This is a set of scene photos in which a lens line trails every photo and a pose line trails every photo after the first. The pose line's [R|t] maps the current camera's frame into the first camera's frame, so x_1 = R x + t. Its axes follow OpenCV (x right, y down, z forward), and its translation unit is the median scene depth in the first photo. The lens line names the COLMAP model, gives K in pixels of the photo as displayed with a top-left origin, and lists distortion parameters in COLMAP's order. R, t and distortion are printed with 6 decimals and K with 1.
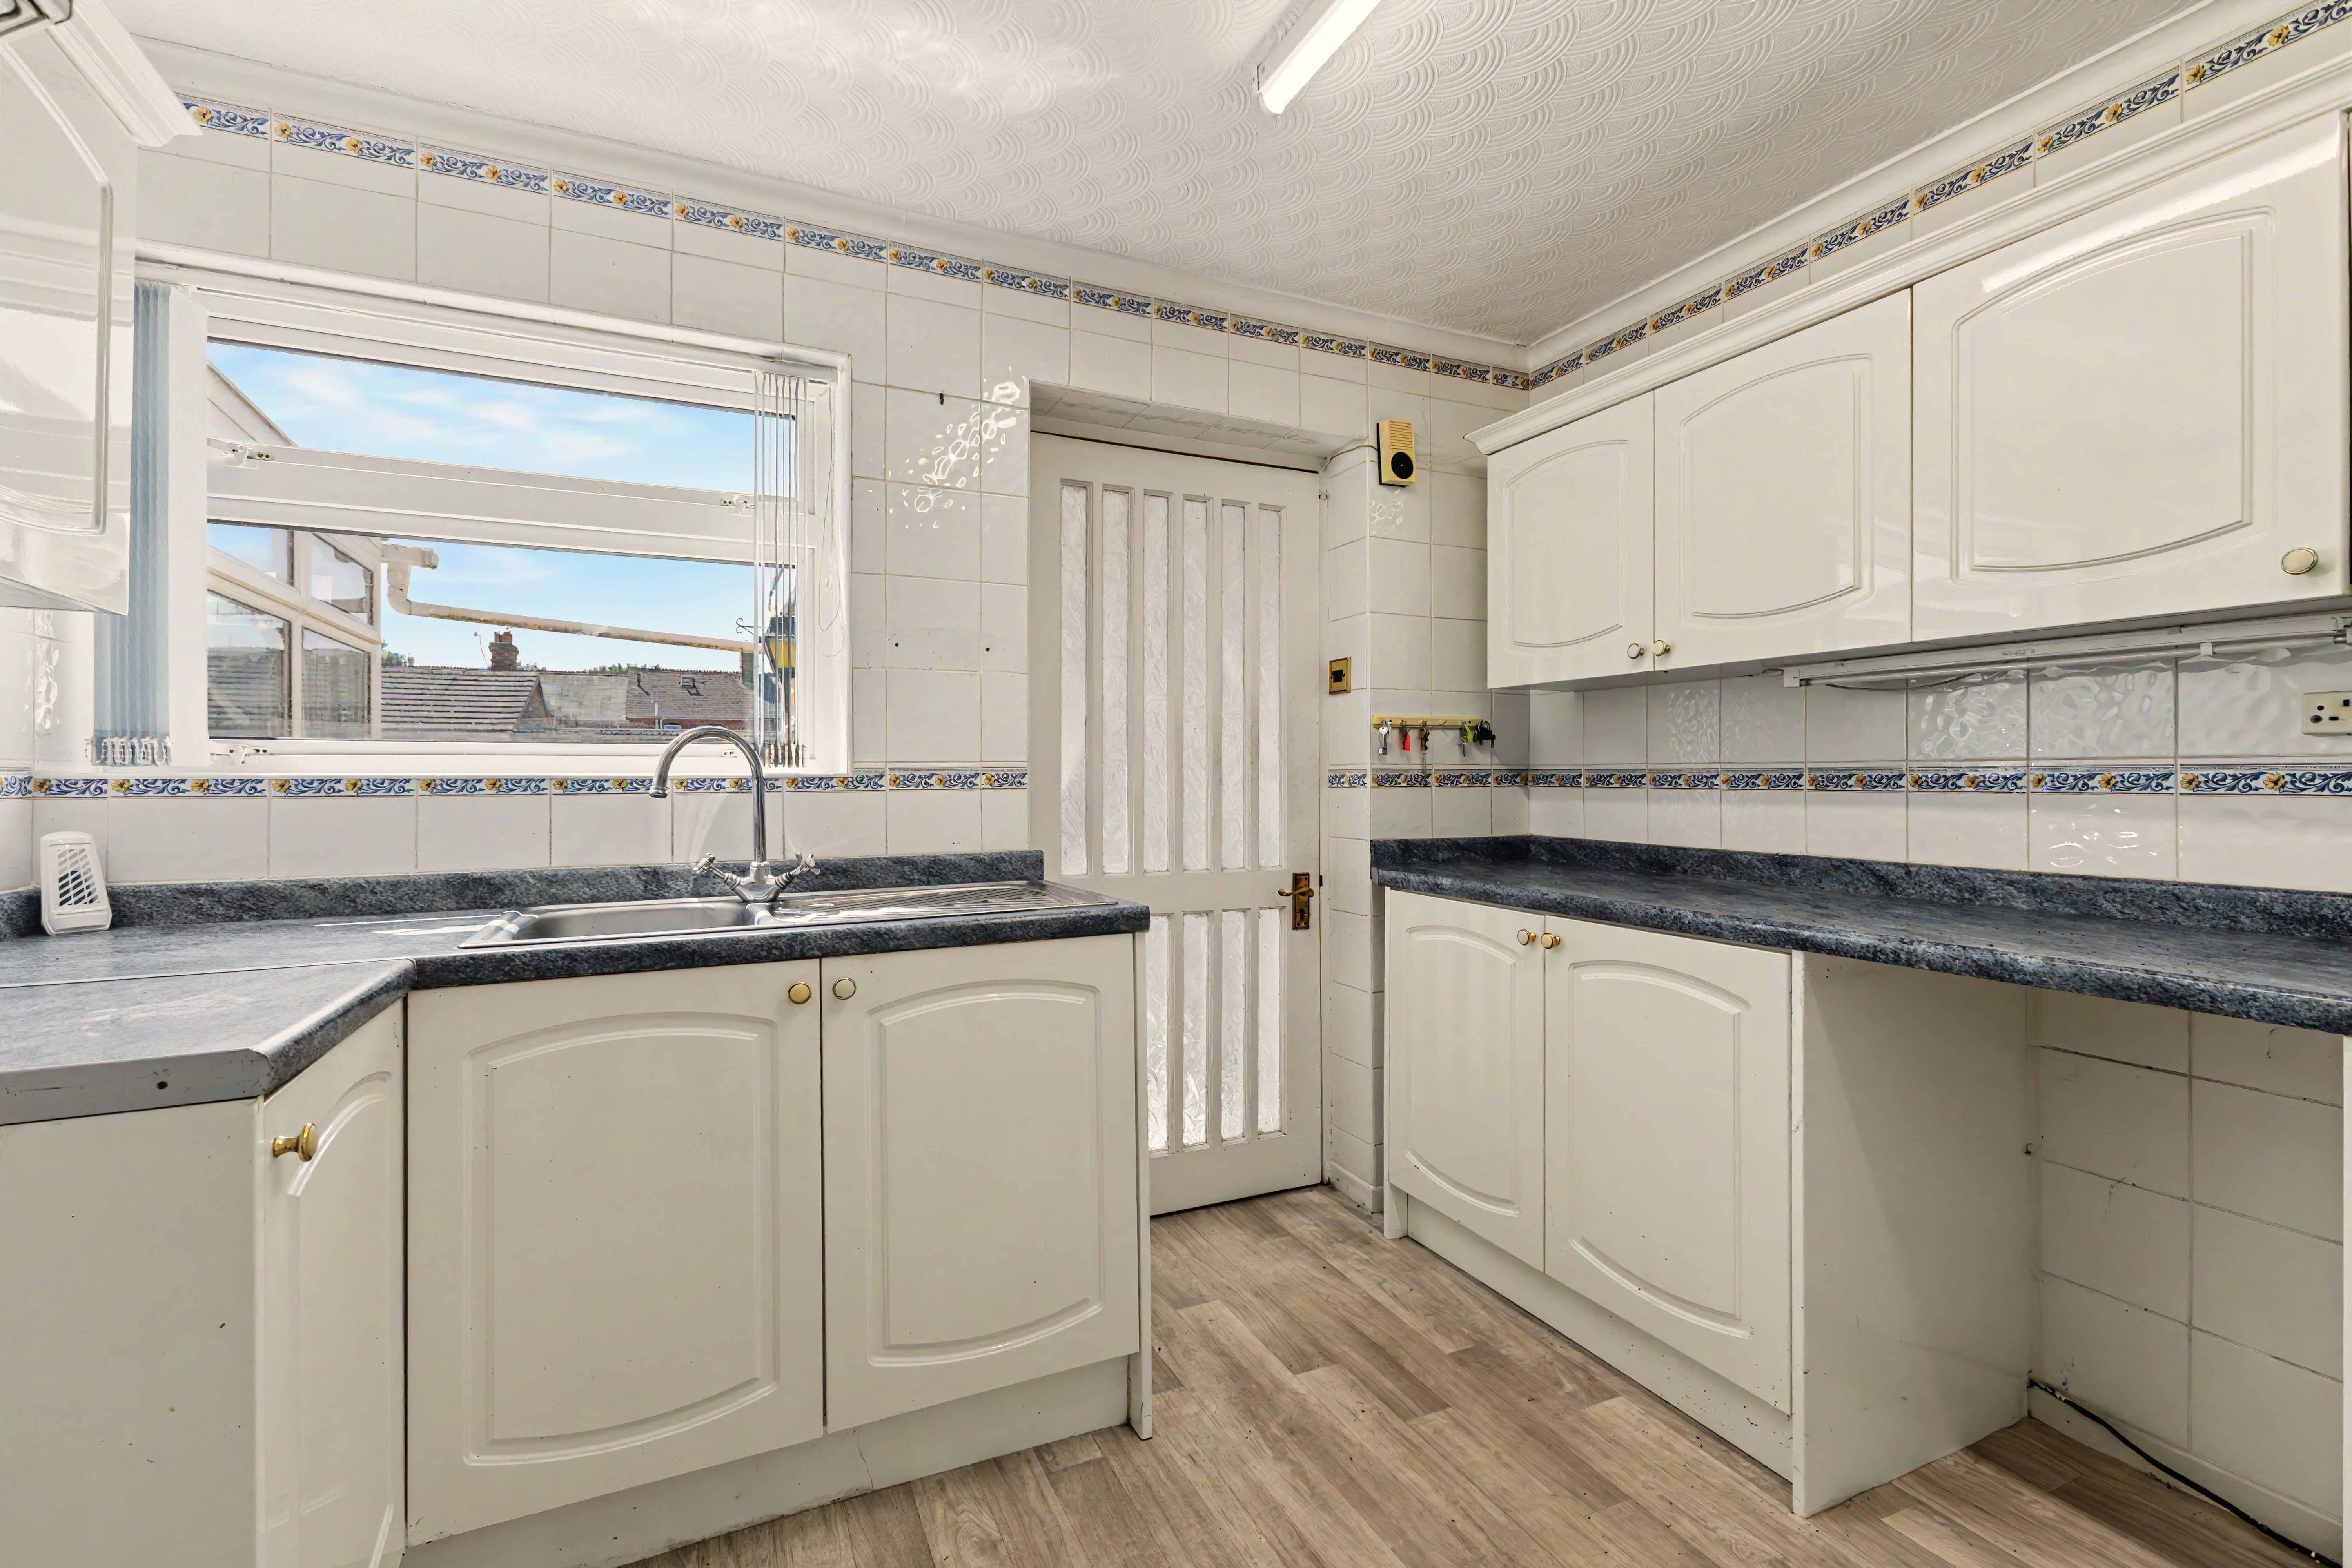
lens RADIAL K [[1069.8, 0, 1196.6], [0, 1069.8, 770.6], [0, 0, 1]] dist [-0.002943, -0.000029]
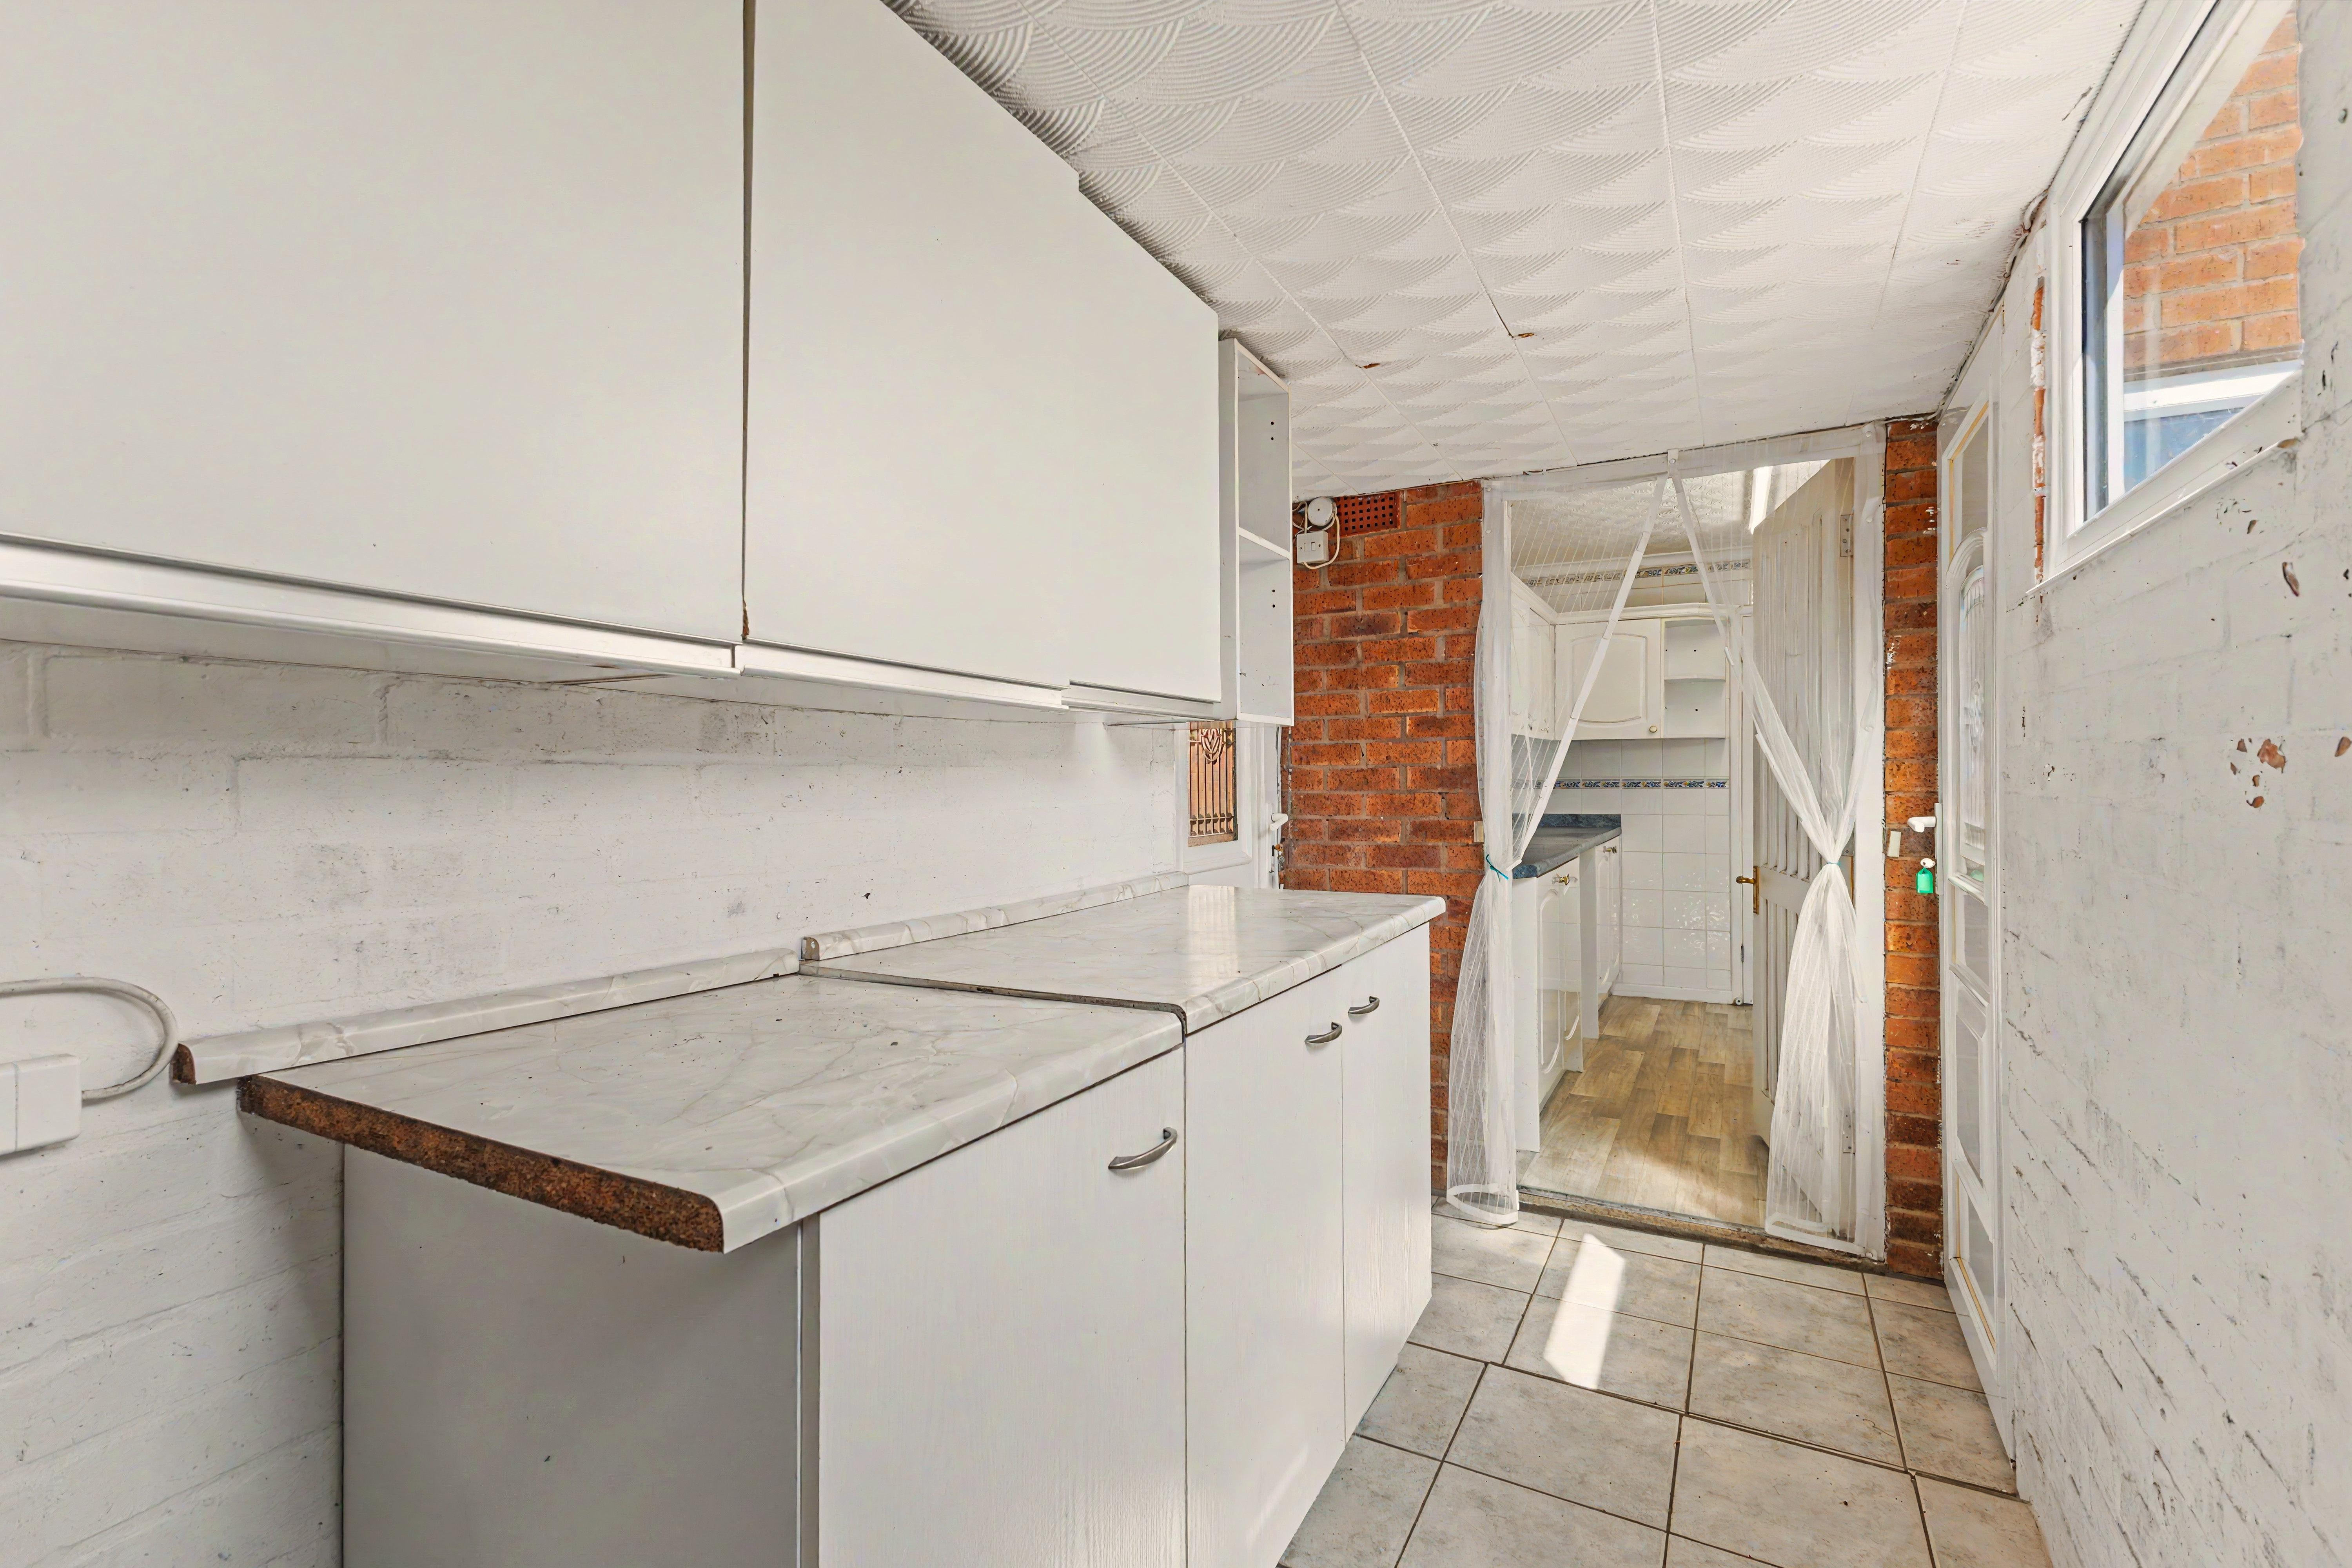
lens RADIAL K [[1069.8, 0, 1198.6], [0, 1069.8, 782.6], [0, 0, 1]] dist [-0.002943, -0.000029]
pose [[-0.597994, 0.005249, 0.801483, -0.808134], [0.007568, 0.999971, -0.000903, 0.002281], [-0.801465, 0.005526, -0.598016, 2.806521]]
